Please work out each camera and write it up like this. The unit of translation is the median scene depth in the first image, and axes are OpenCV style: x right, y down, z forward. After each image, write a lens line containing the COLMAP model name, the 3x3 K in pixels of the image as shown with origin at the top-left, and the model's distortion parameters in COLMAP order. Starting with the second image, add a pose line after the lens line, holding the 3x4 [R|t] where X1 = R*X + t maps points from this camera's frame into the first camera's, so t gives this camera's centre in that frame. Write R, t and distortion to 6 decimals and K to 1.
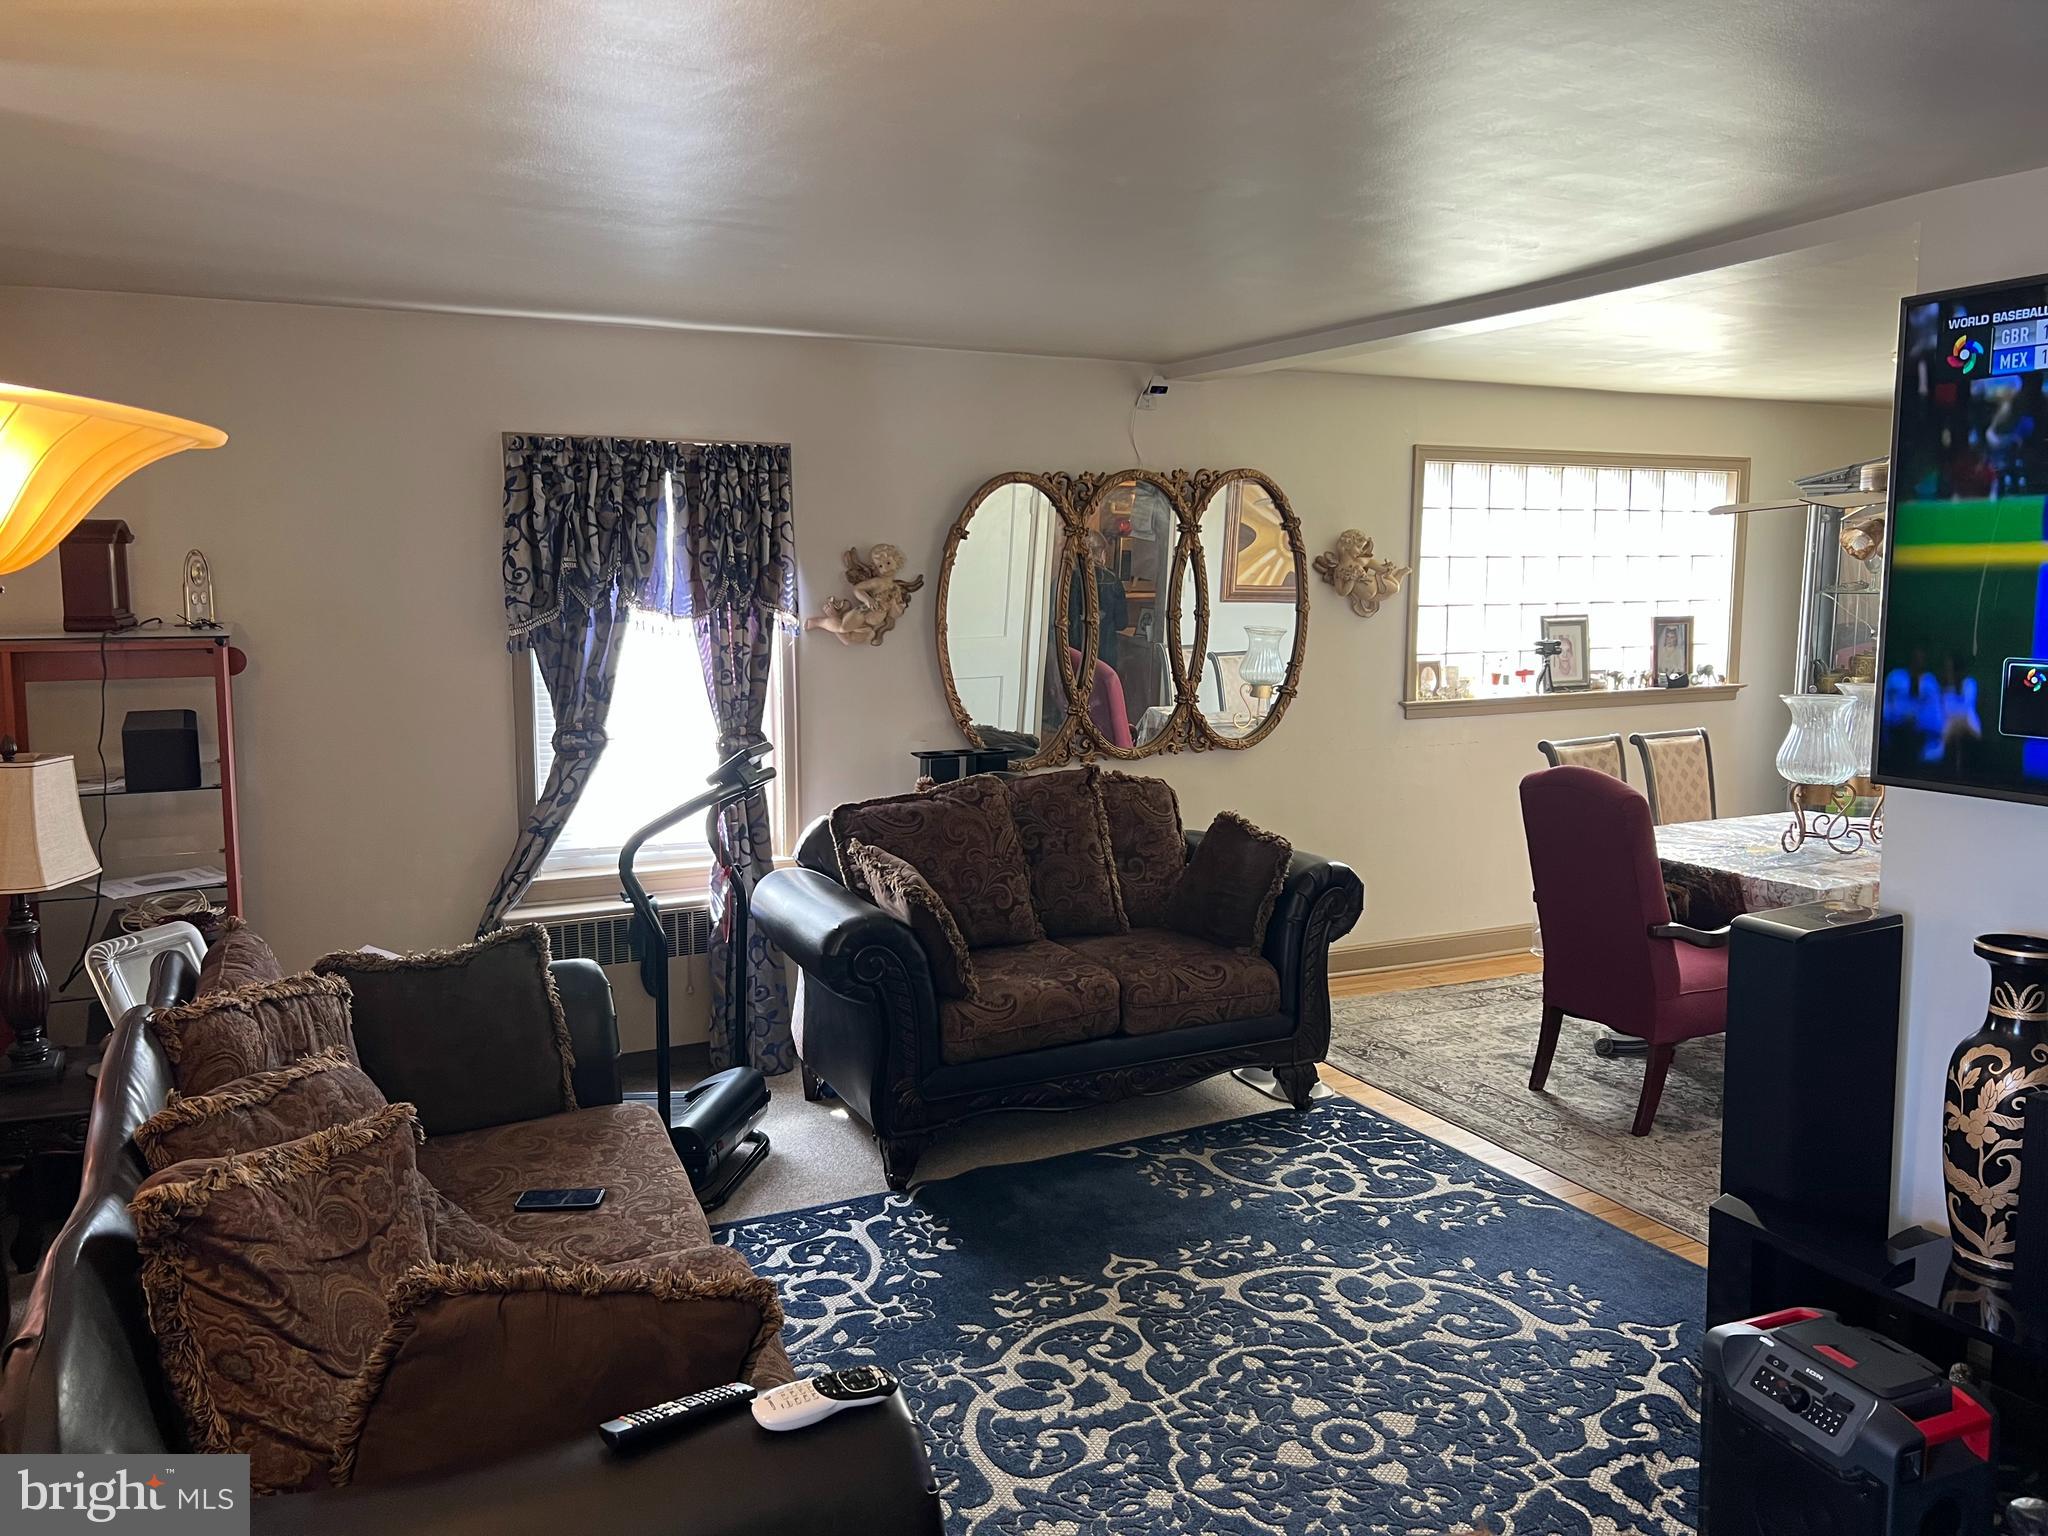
lens RADIAL K [[1580.4, 0, 1022.1], [0, 1580.4, 759.5], [0, 0, 1]] dist [0.005717, -0.005328]
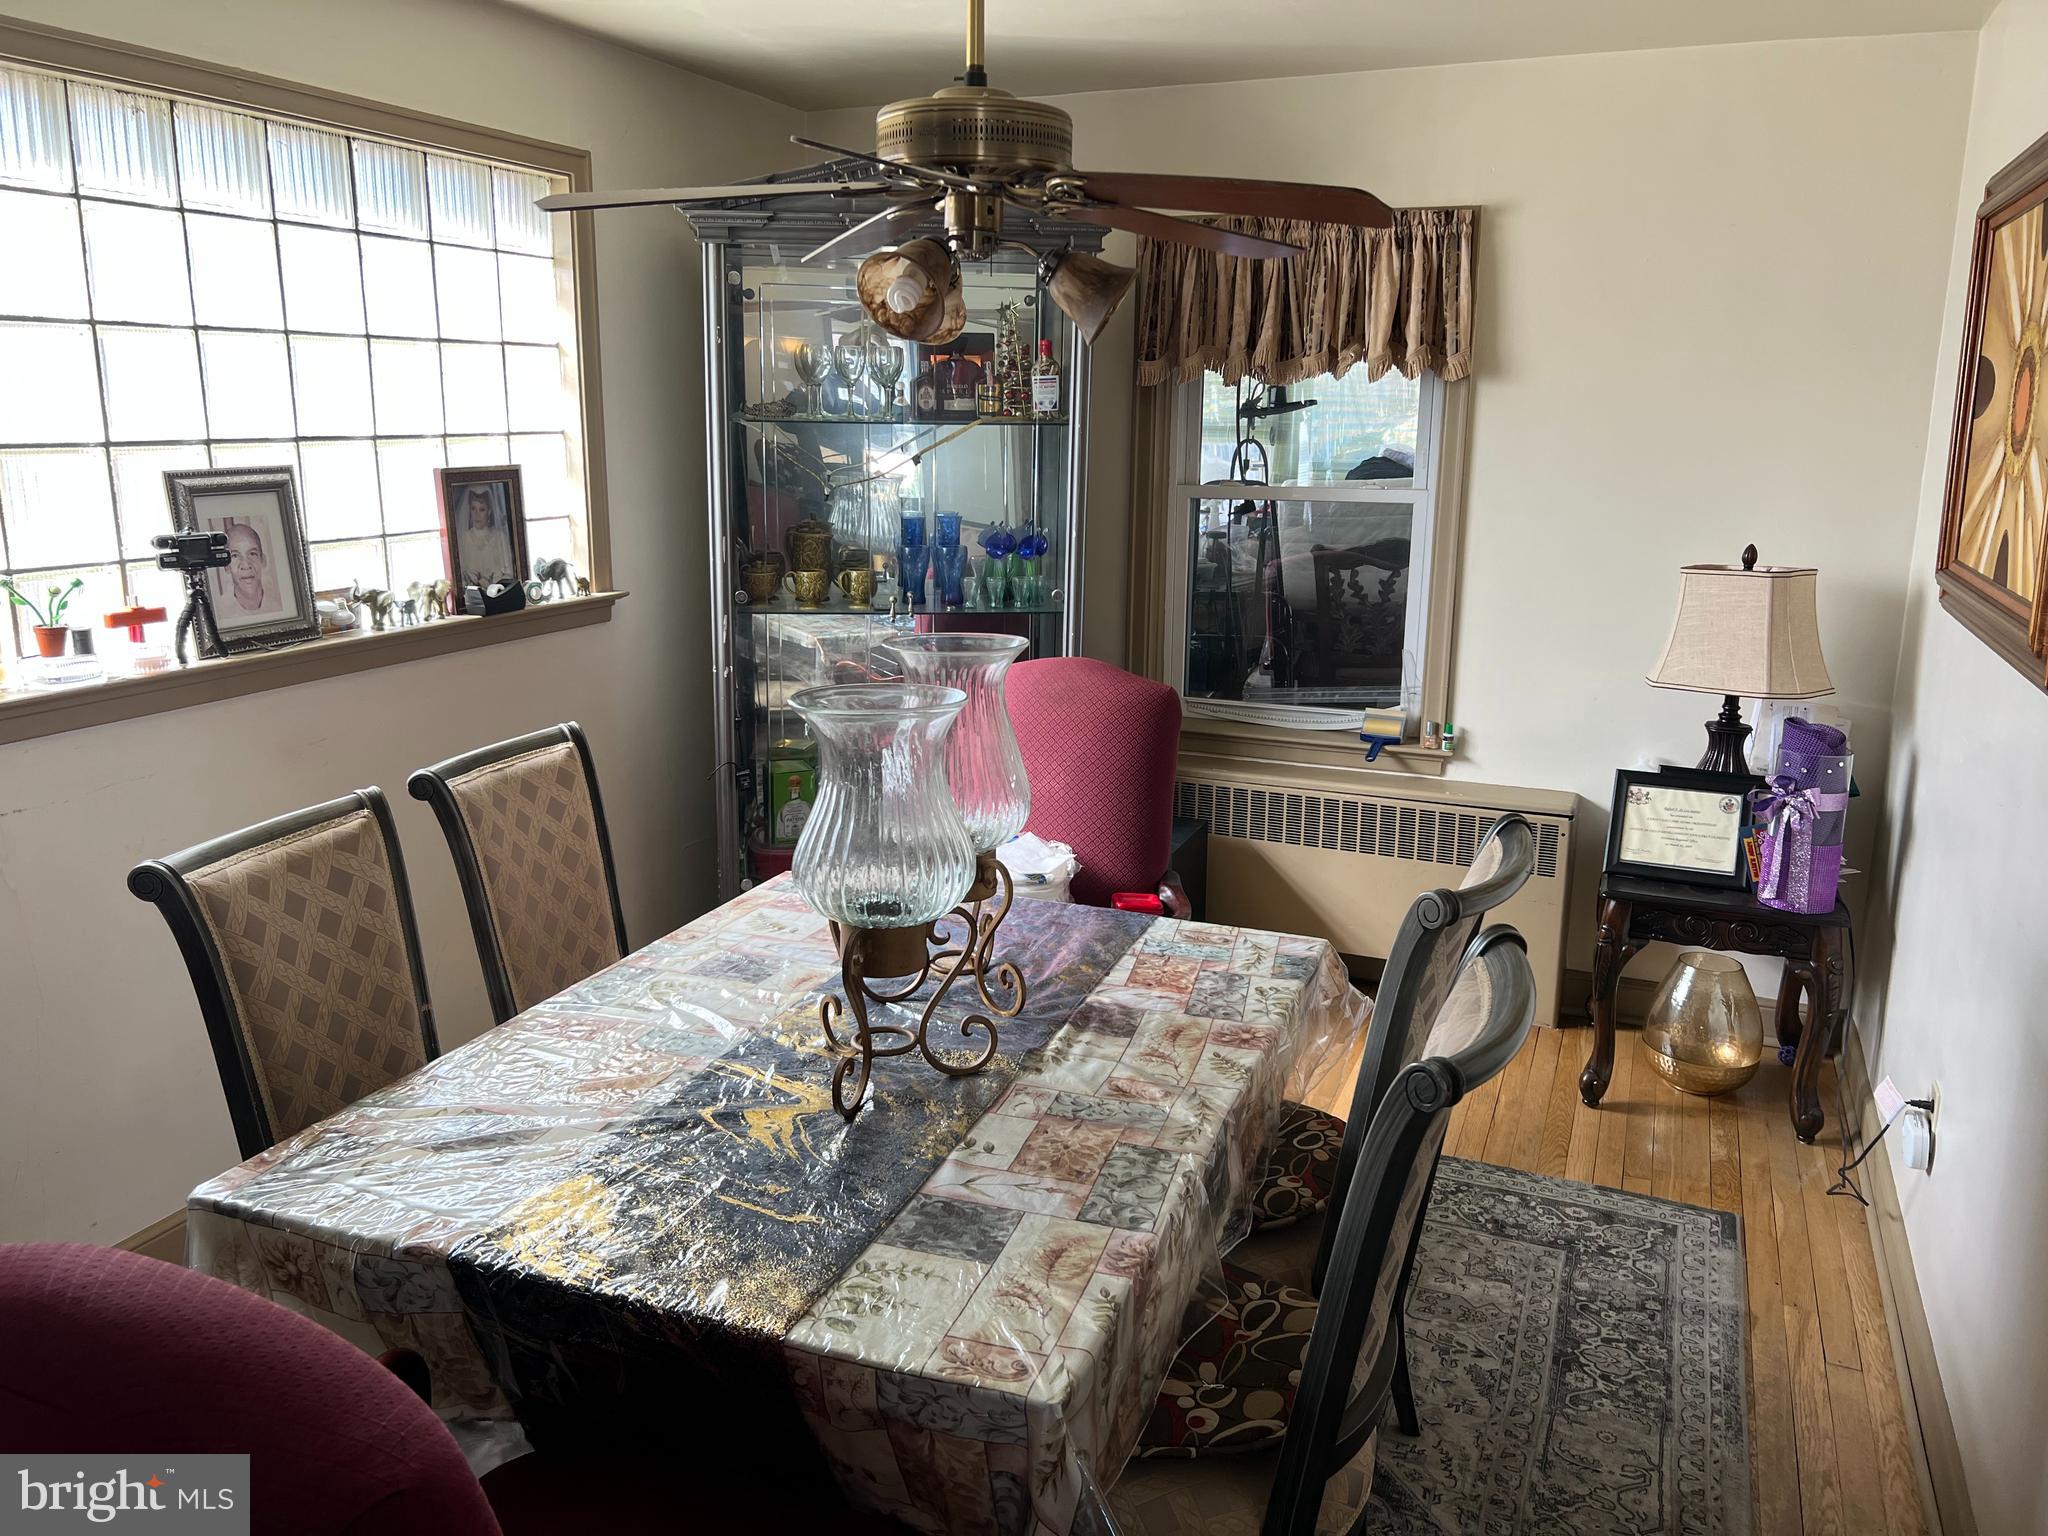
lens RADIAL K [[1580.4, 0, 1014.3], [0, 1580.4, 770.2], [0, 0, 1]] dist [0.005717, -0.005328]
pose [[0.758407, -0.135385, 0.637565, 0.217497], [0.063077, 0.988843, 0.134946, -0.054644], [-0.648722, -0.062128, 0.758485, 0.528903]]
